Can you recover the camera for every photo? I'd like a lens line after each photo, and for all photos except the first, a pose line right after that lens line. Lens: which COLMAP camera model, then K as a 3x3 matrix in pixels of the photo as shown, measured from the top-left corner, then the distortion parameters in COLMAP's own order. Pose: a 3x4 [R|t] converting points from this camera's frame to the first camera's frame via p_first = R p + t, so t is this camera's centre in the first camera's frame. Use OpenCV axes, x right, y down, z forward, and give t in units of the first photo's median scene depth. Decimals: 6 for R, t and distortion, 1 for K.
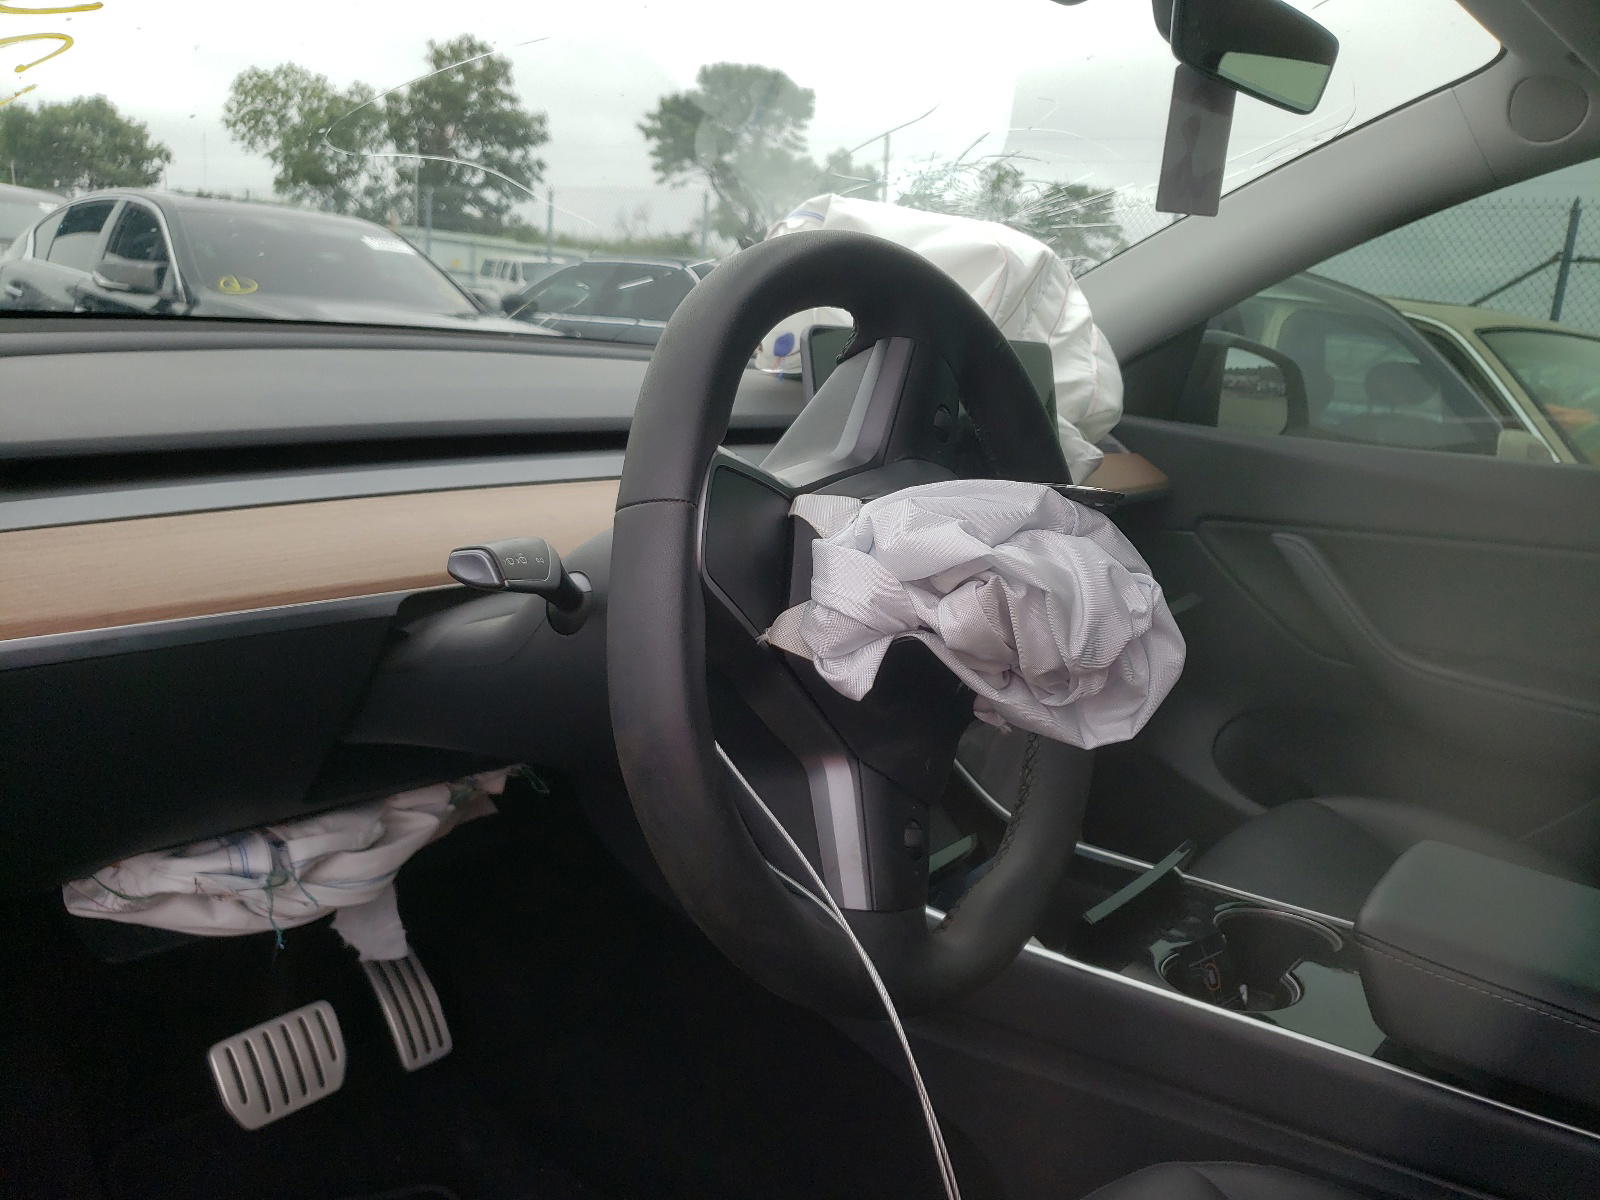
lens RADIAL K [[1265.2, 0, 800.7], [0, 1265.2, 648.5], [0, 0, 1]] dist [-0.000758, 0.007581]
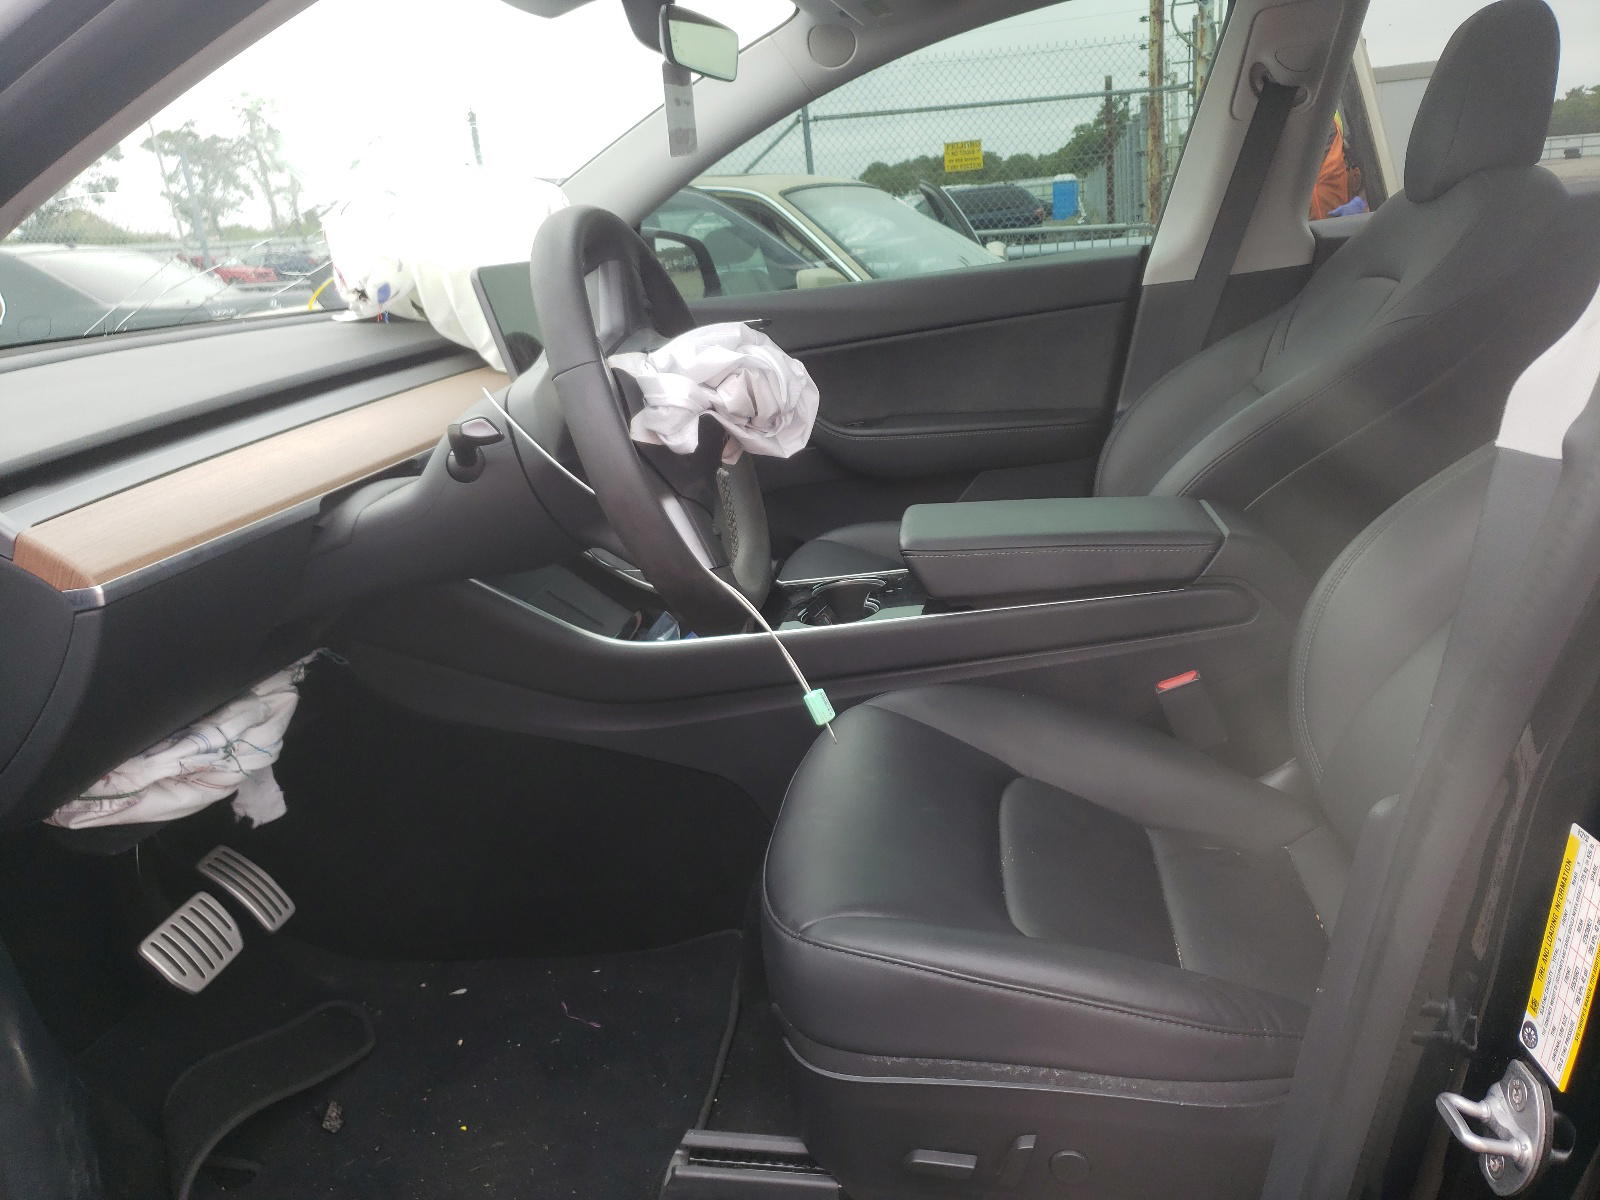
lens RADIAL K [[1214.0, 0, 800.0], [0, 1214.0, 600.0], [0, 0, 1]] dist [-0.003091, -0.004132]
pose [[0.857869, -0.296555, 0.419661, -0.337184], [0.278730, 0.954632, 0.104817, 0.056609], [-0.431706, 0.027053, 0.901608, -0.363329]]
